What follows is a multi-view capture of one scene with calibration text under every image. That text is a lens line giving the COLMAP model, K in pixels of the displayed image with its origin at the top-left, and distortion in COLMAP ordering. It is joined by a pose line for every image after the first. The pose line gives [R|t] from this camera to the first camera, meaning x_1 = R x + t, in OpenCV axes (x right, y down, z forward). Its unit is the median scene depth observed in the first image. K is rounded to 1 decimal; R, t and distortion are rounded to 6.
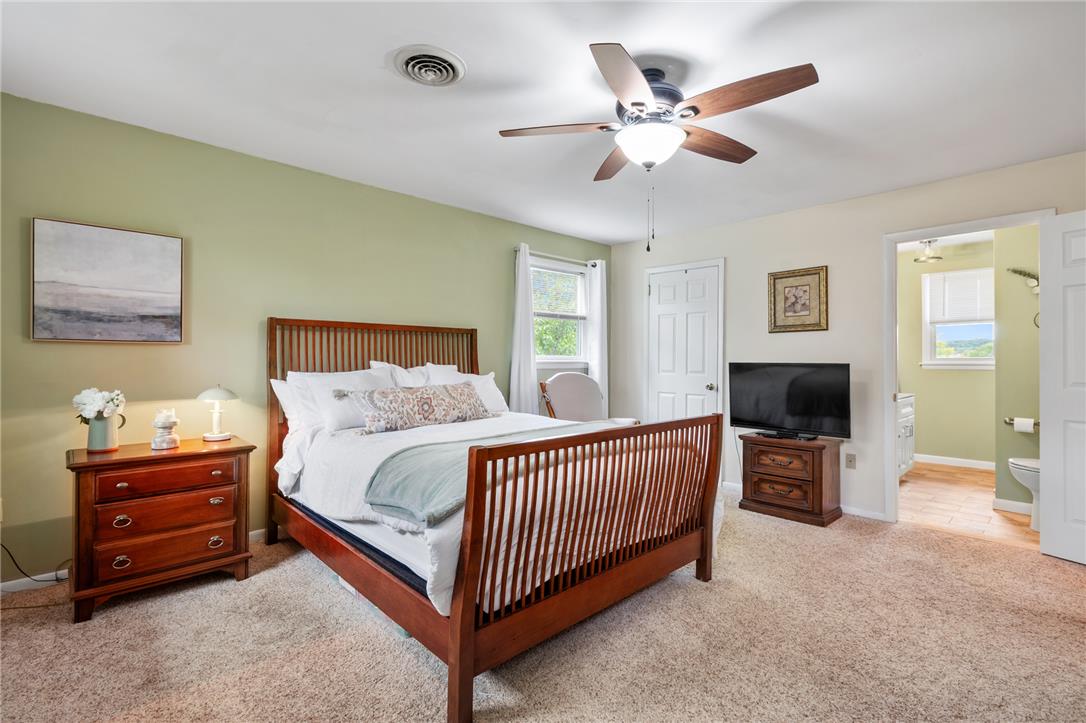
lens RADIAL K [[493.5, 0, 547.0], [0, 493.5, 356.6], [0, 0, 1]] dist [0.003166, -0.000640]
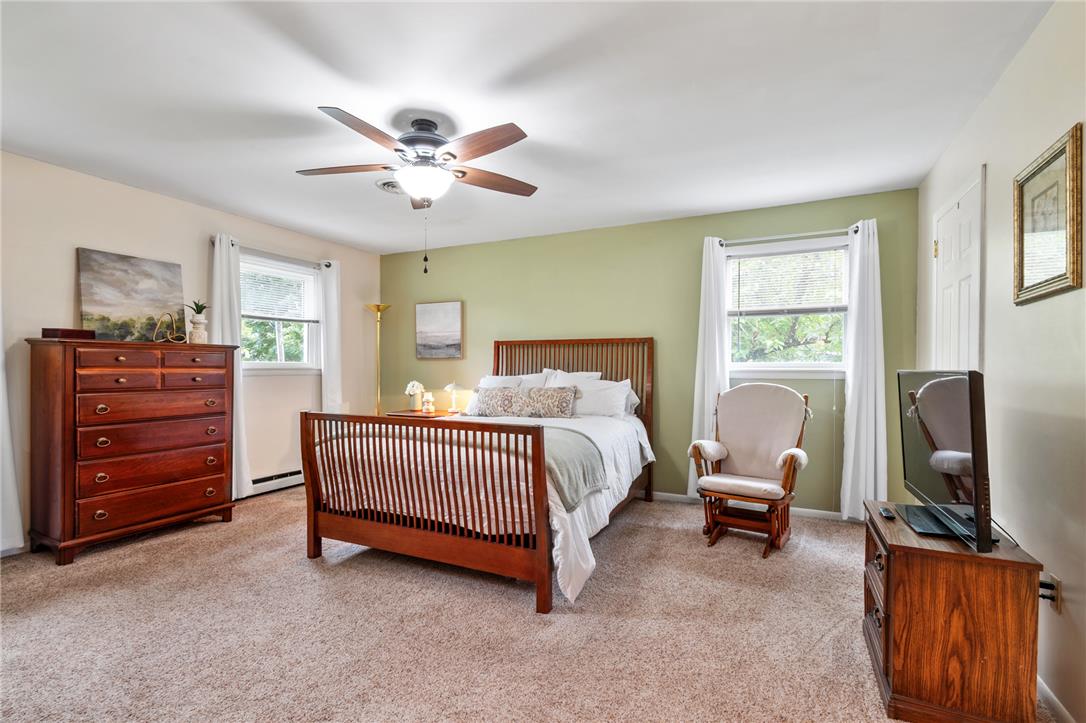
lens RADIAL K [[495.0, 0, 543.5], [0, 495.0, 369.6], [0, 0, 1]] dist [0.002057, -0.000252]
pose [[0.363658, -0.002136, -0.931530, 1.027478], [0.003181, 0.999994, -0.001051, 0.015457], [0.931527, -0.002581, 0.363663, 0.601940]]
